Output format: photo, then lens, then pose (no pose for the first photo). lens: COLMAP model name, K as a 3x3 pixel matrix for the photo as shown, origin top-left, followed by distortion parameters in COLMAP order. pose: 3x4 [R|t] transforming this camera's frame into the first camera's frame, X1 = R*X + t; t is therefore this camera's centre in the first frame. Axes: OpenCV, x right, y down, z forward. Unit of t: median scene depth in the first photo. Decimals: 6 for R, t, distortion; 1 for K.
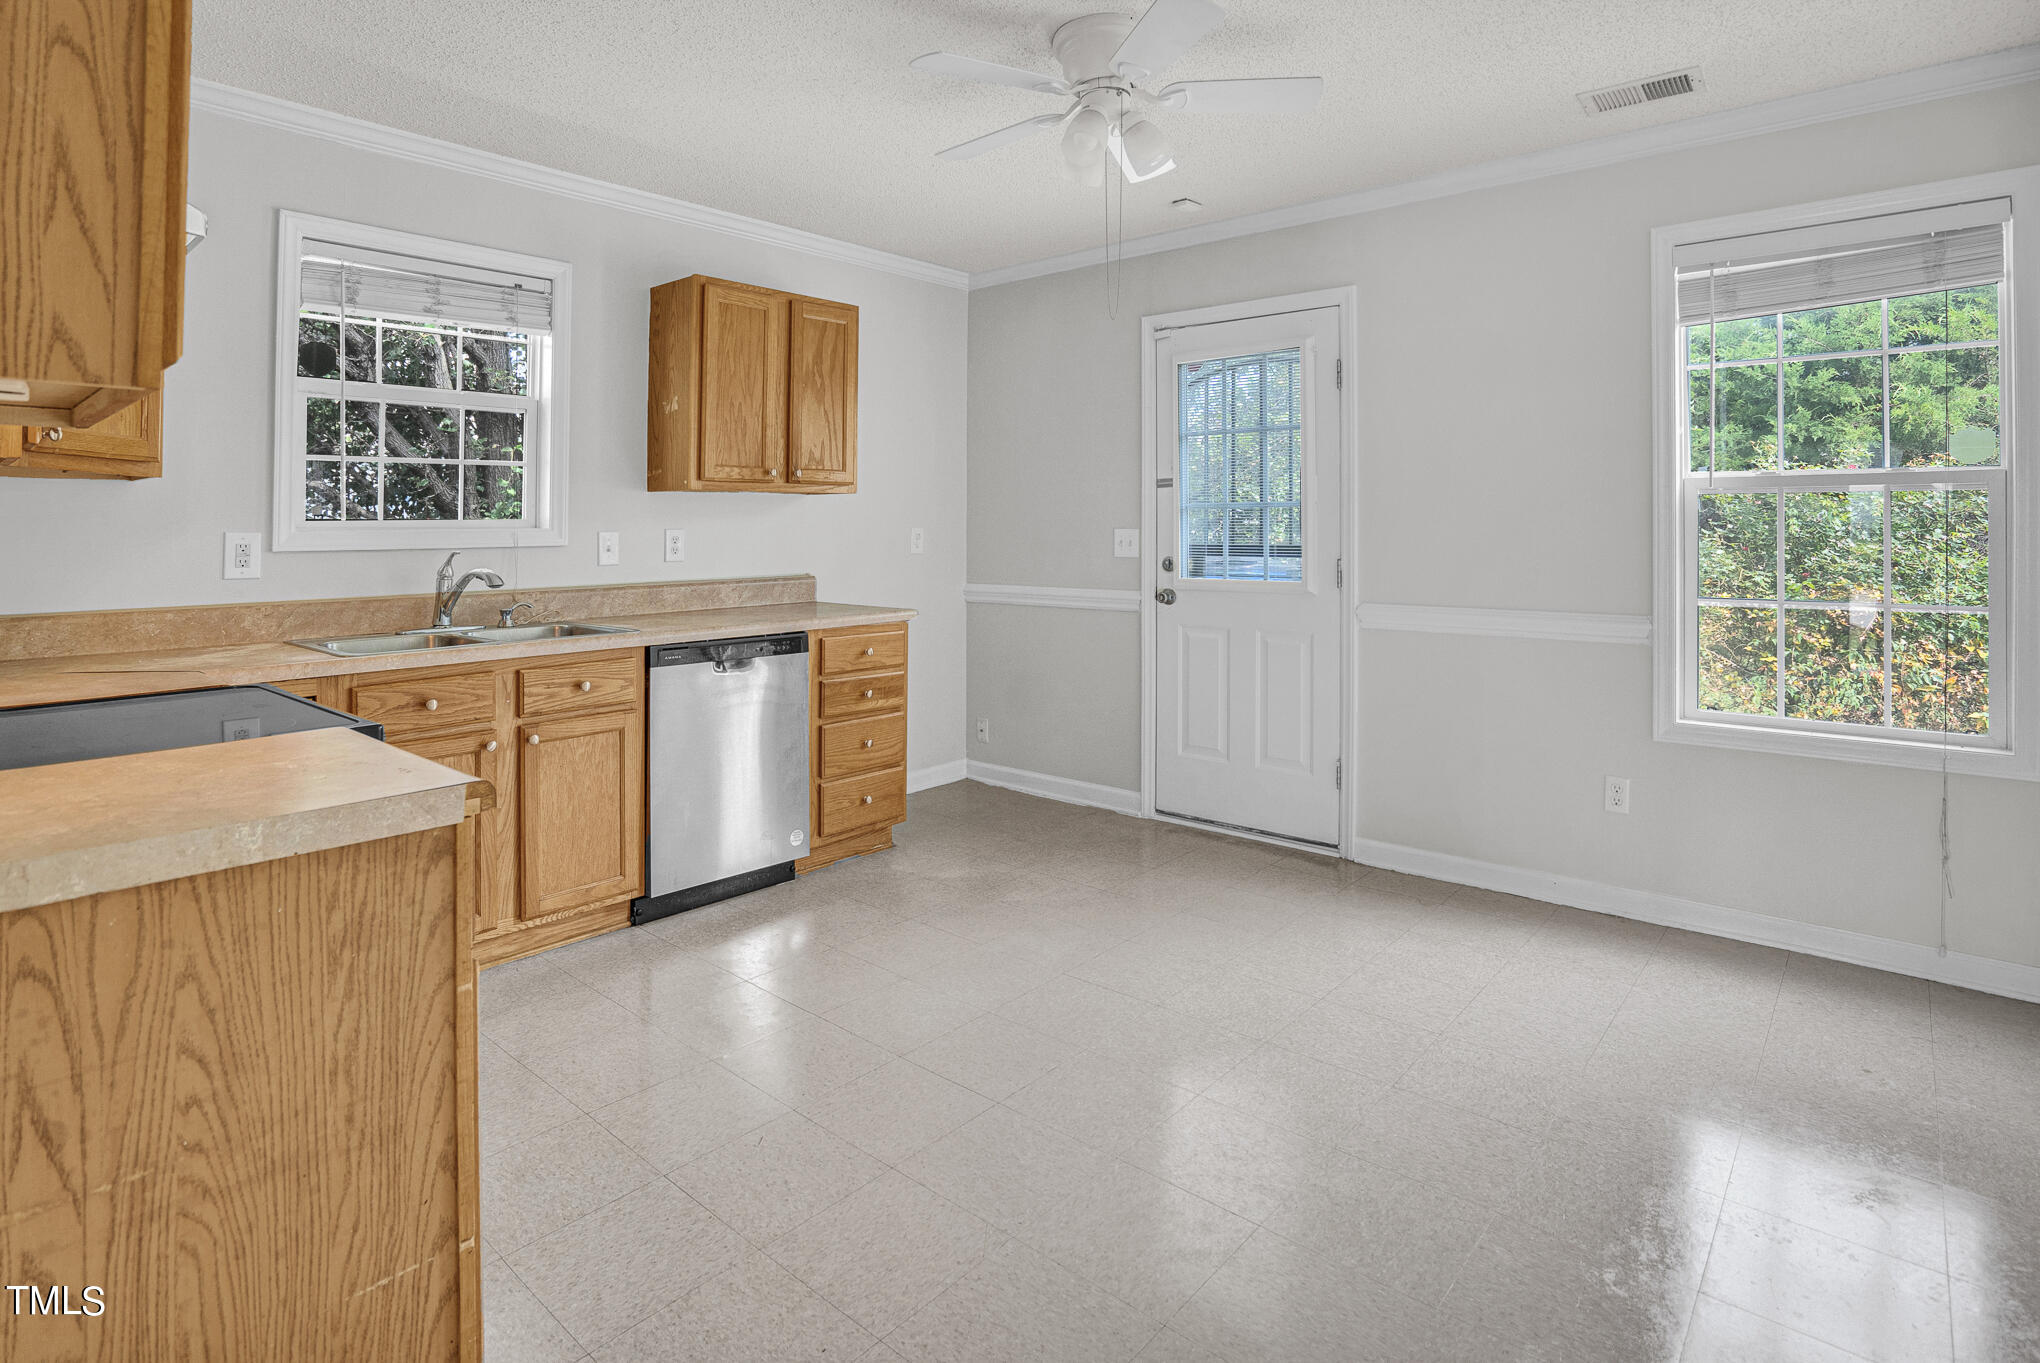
lens RADIAL K [[1047.9, 0, 983.7], [0, 1047.9, 535.8], [0, 0, 1]] dist [-0.046884, 0.014988]
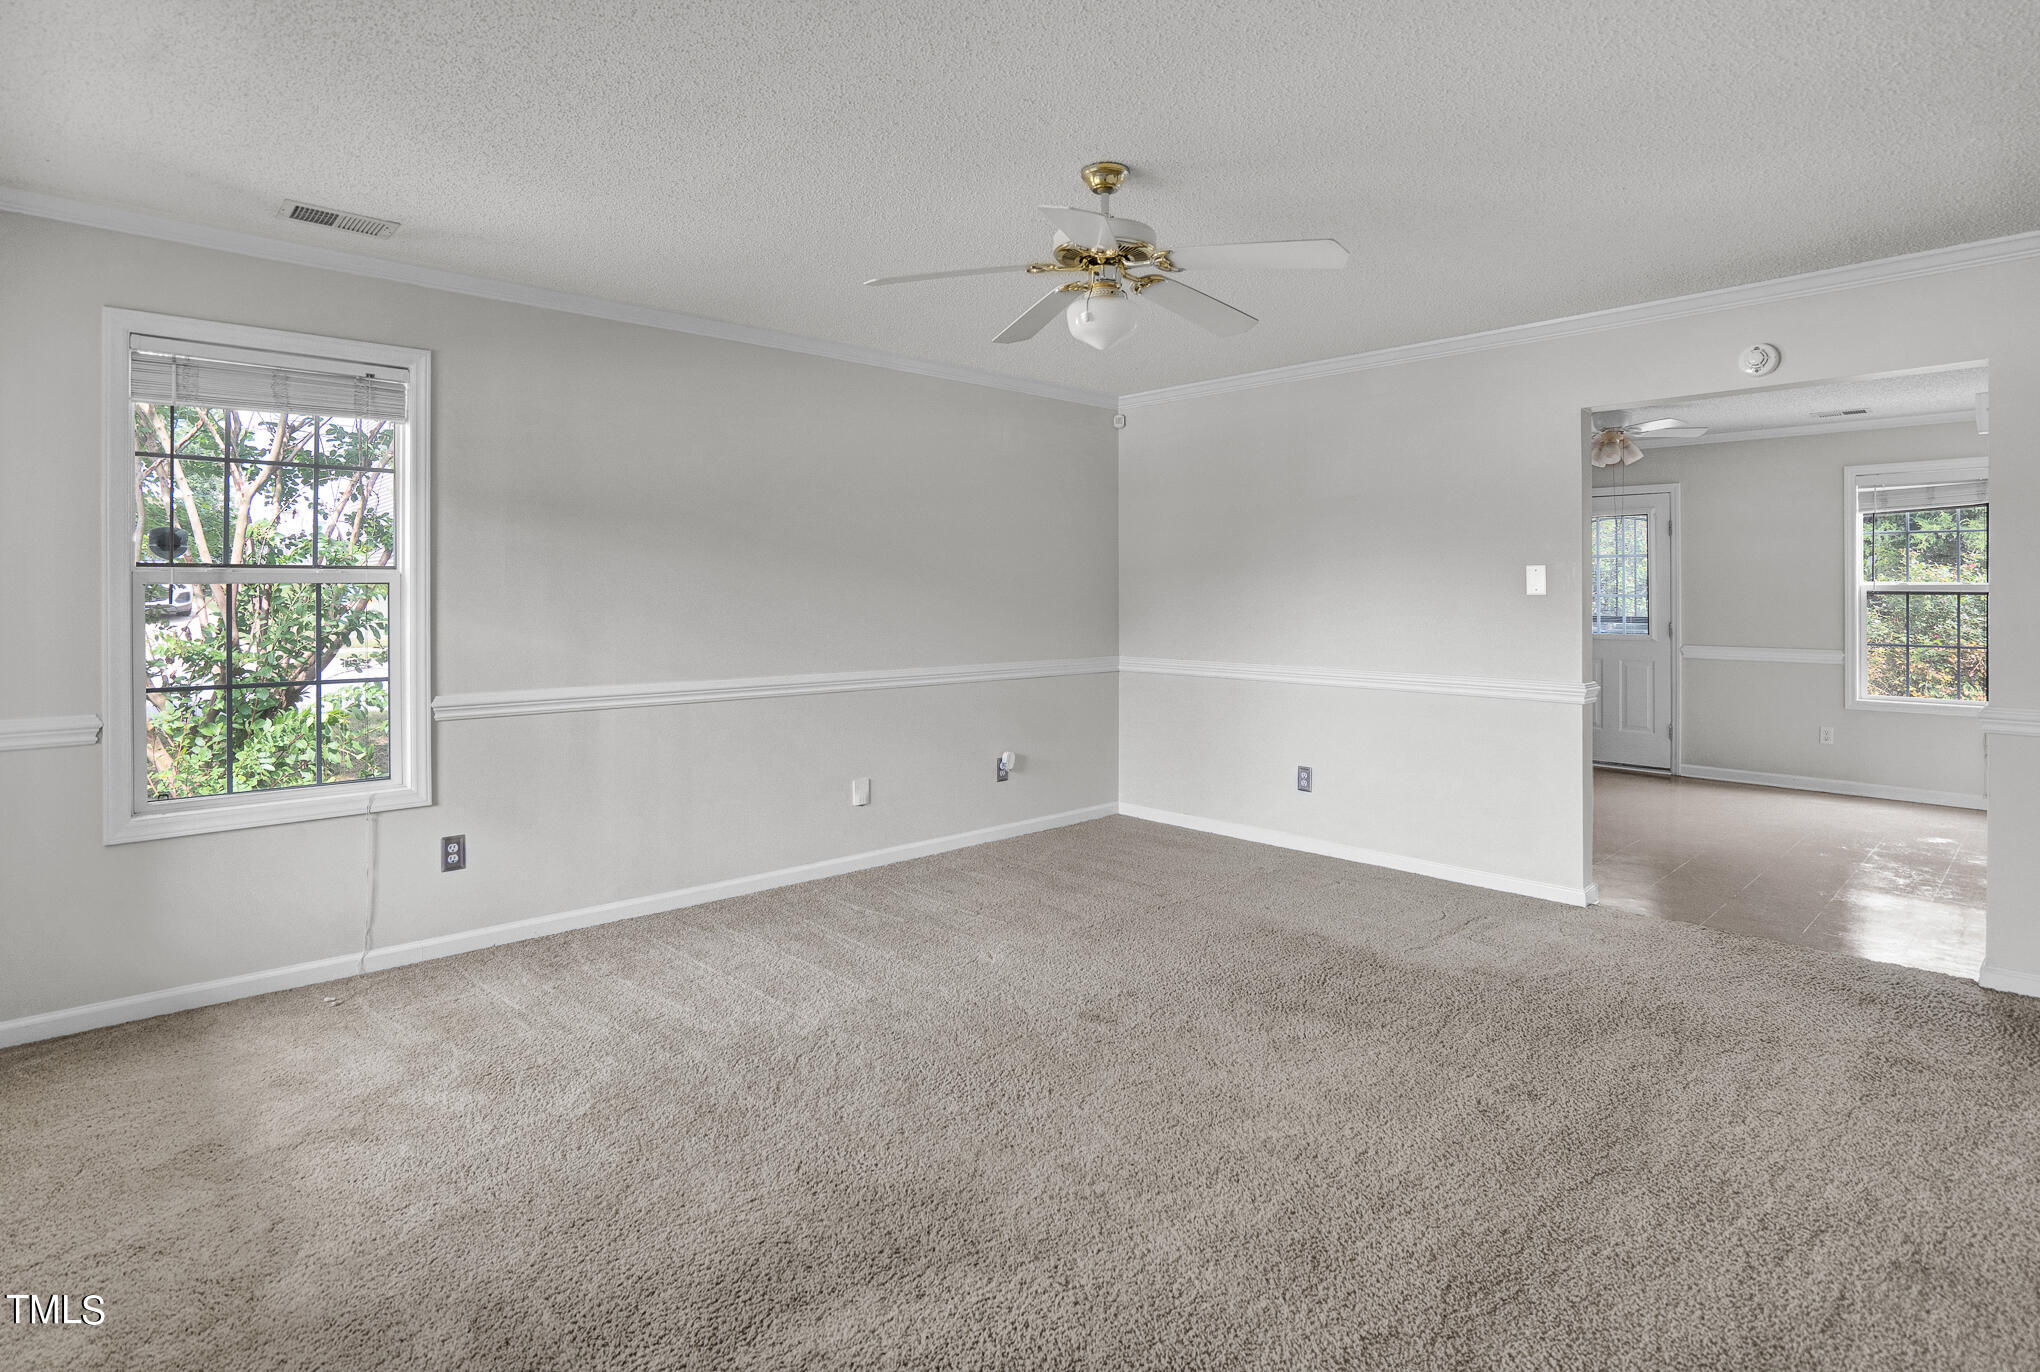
lens RADIAL K [[1065.0, 0, 1022.4], [0, 1065.0, 595.8], [0, 0, 1]] dist [-0.002584, -0.000691]
pose [[0.998539, 0.005159, -0.053795, -0.546499], [-0.005522, 0.999963, -0.006599, -0.005958], [0.053759, 0.006887, 0.998530, -0.755494]]
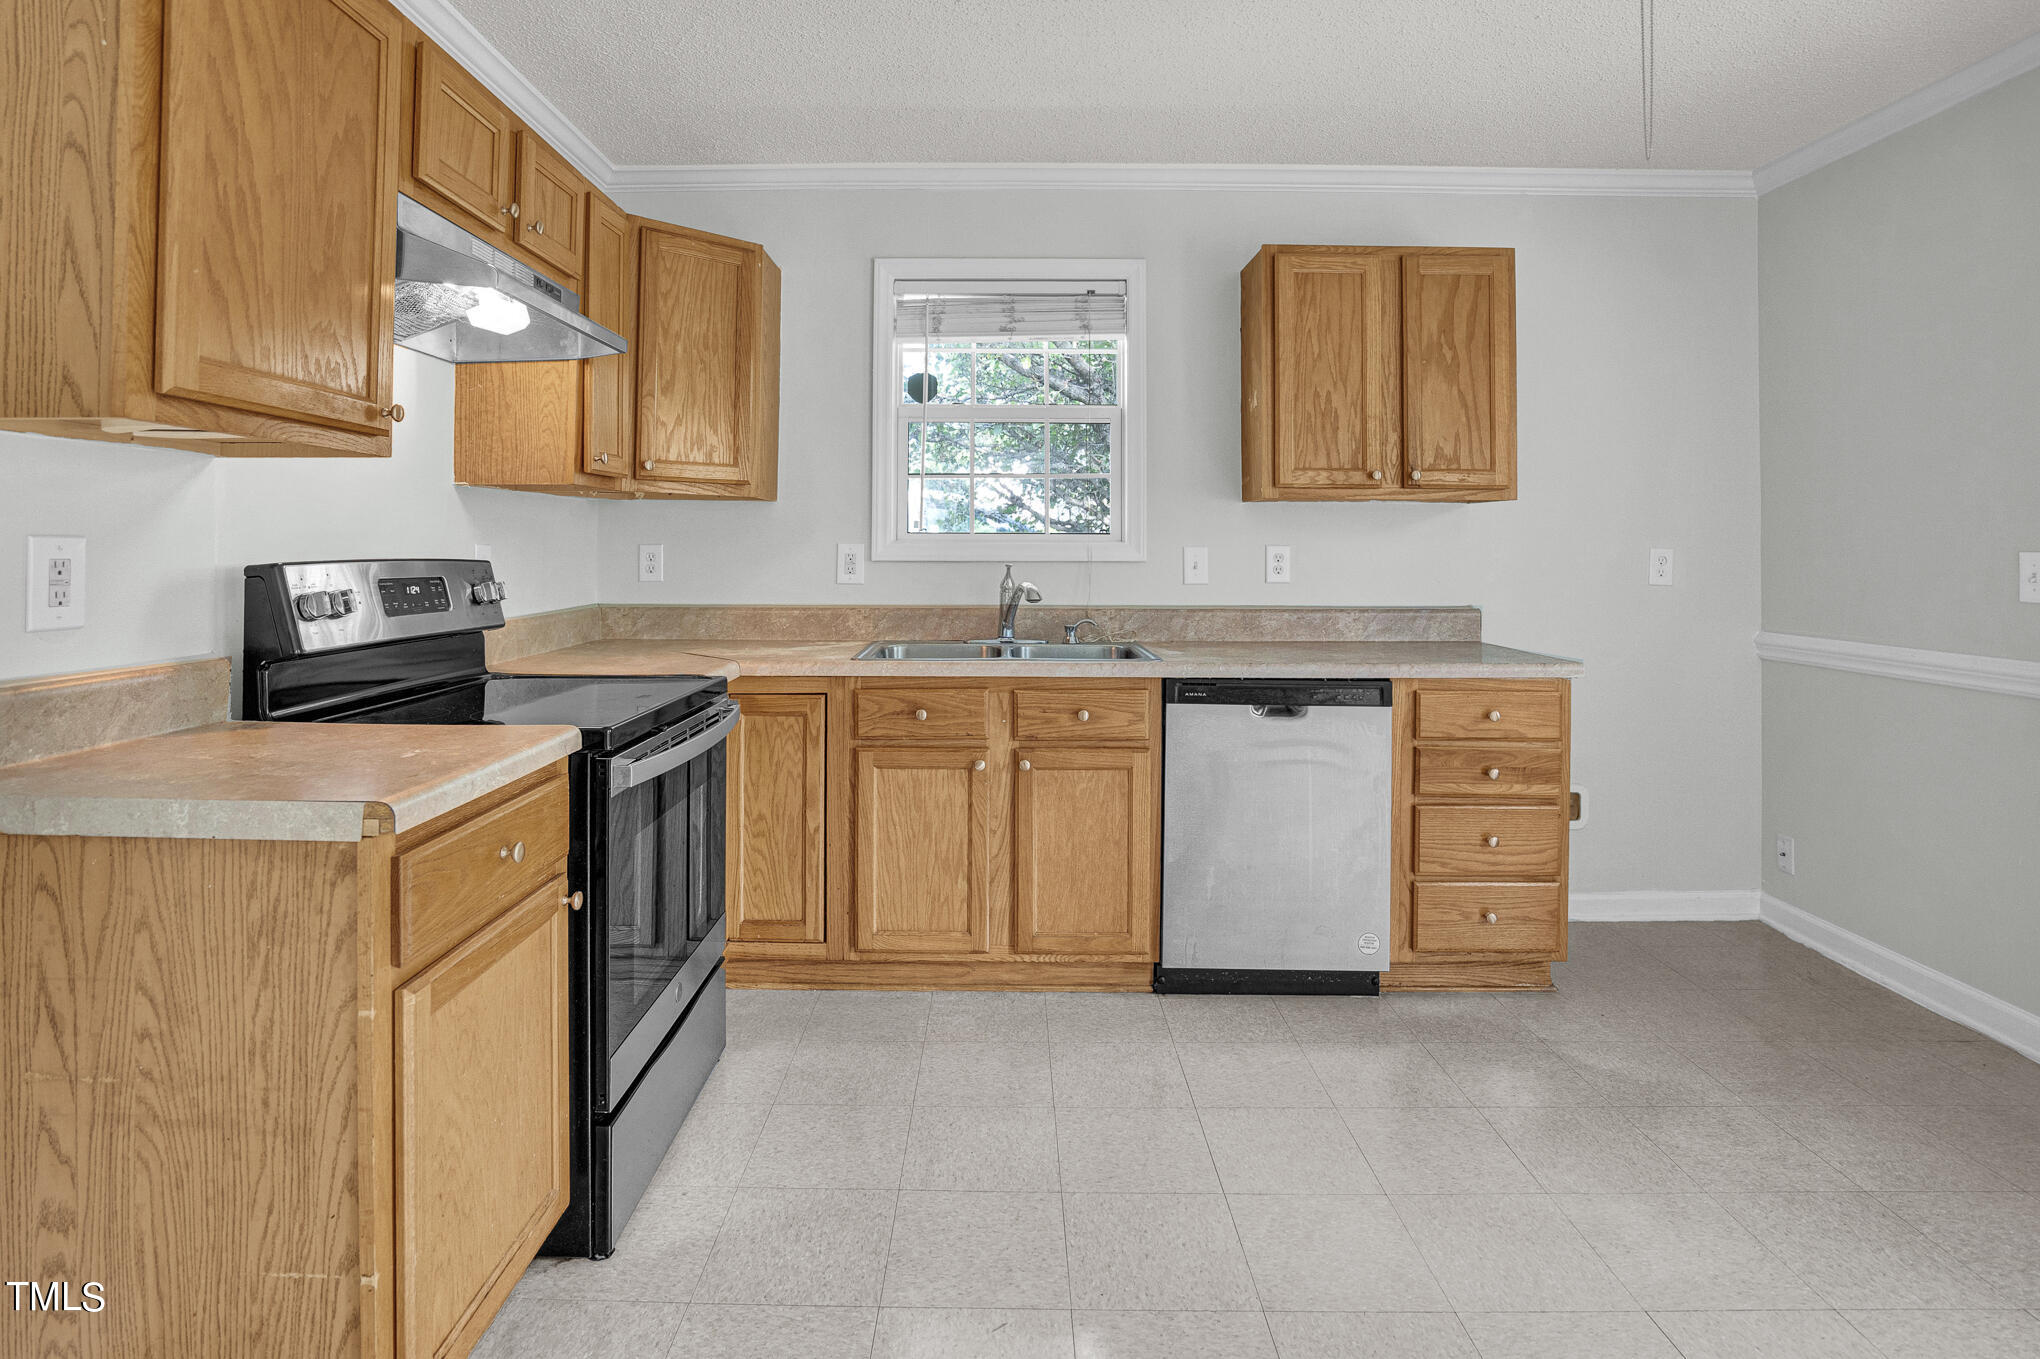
lens RADIAL K [[1047.9, 0, 983.7], [0, 1047.9, 533.8], [0, 0, 1]] dist [-0.046884, 0.014988]
pose [[0.665965, 0.001979, -0.745981, 0.246945], [-0.014971, 0.999831, -0.010712, -0.003899], [0.745833, 0.018302, 0.665881, 0.323702]]
